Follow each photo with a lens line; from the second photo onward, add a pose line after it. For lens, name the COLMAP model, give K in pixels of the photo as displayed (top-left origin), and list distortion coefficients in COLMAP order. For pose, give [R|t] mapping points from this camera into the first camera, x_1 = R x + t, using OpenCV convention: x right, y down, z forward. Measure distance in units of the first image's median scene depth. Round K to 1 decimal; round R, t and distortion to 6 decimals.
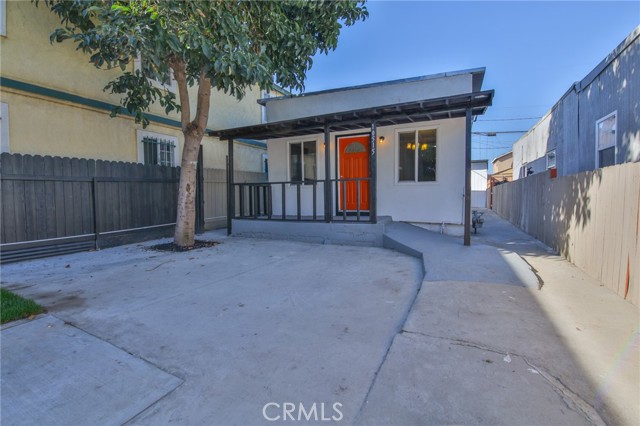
lens RADIAL K [[294.8, 0, 318.6], [0, 294.8, 208.9], [0, 0, 1]] dist [-0.001714, -0.007472]
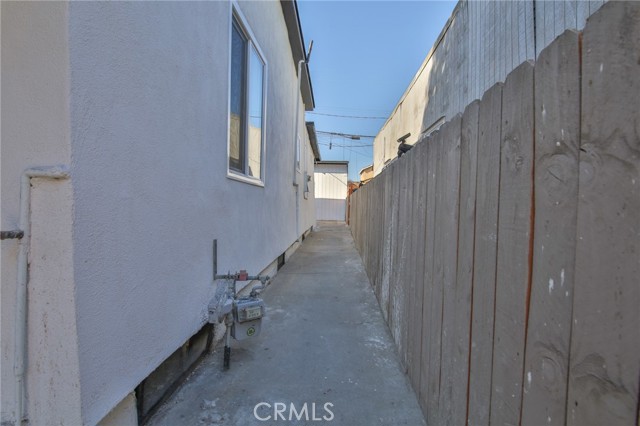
lens RADIAL K [[294.8, 0, 318.8], [0, 294.8, 210.1], [0, 0, 1]] dist [-0.001714, -0.007472]
pose [[0.924614, 0.020539, 0.380351, 0.495122], [-0.014087, 0.999706, -0.019740, -0.042428], [-0.380645, 0.012894, 0.924631, 0.719407]]
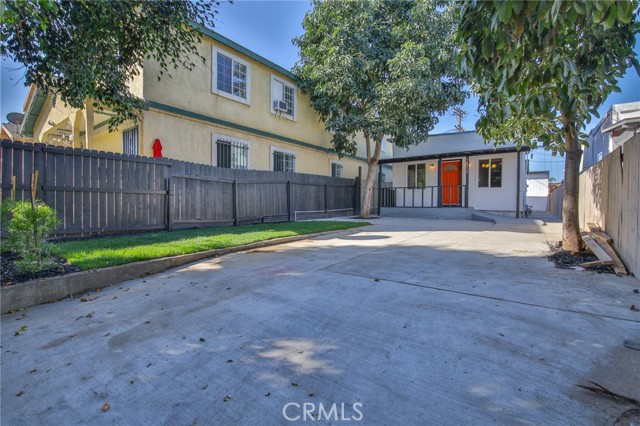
lens RADIAL K [[294.8, 0, 323.0], [0, 294.8, 209.3], [0, 0, 1]] dist [-0.001714, -0.007472]
pose [[0.985740, 0.017526, -0.167363, -0.327305], [-0.021679, 0.999500, -0.023023, 0.094800], [0.166876, 0.026323, 0.985627, -0.832440]]
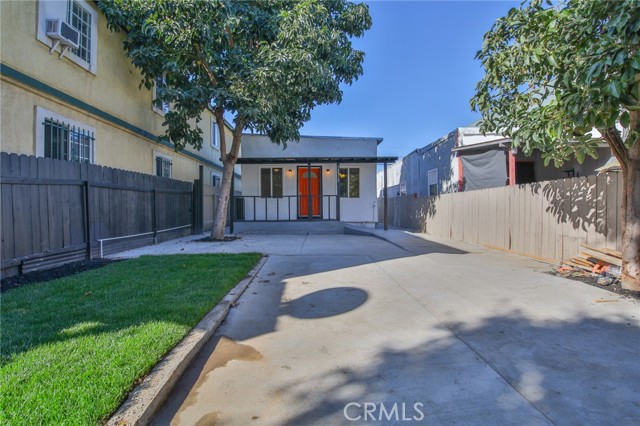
lens RADIAL K [[294.8, 0, 322.4], [0, 294.8, 208.9], [0, 0, 1]] dist [-0.001714, -0.007472]
pose [[0.885007, 0.005890, 0.465541, -0.542329], [0.018795, 0.998653, -0.048365, 0.046490], [-0.465199, 0.051553, 0.883704, -0.387056]]
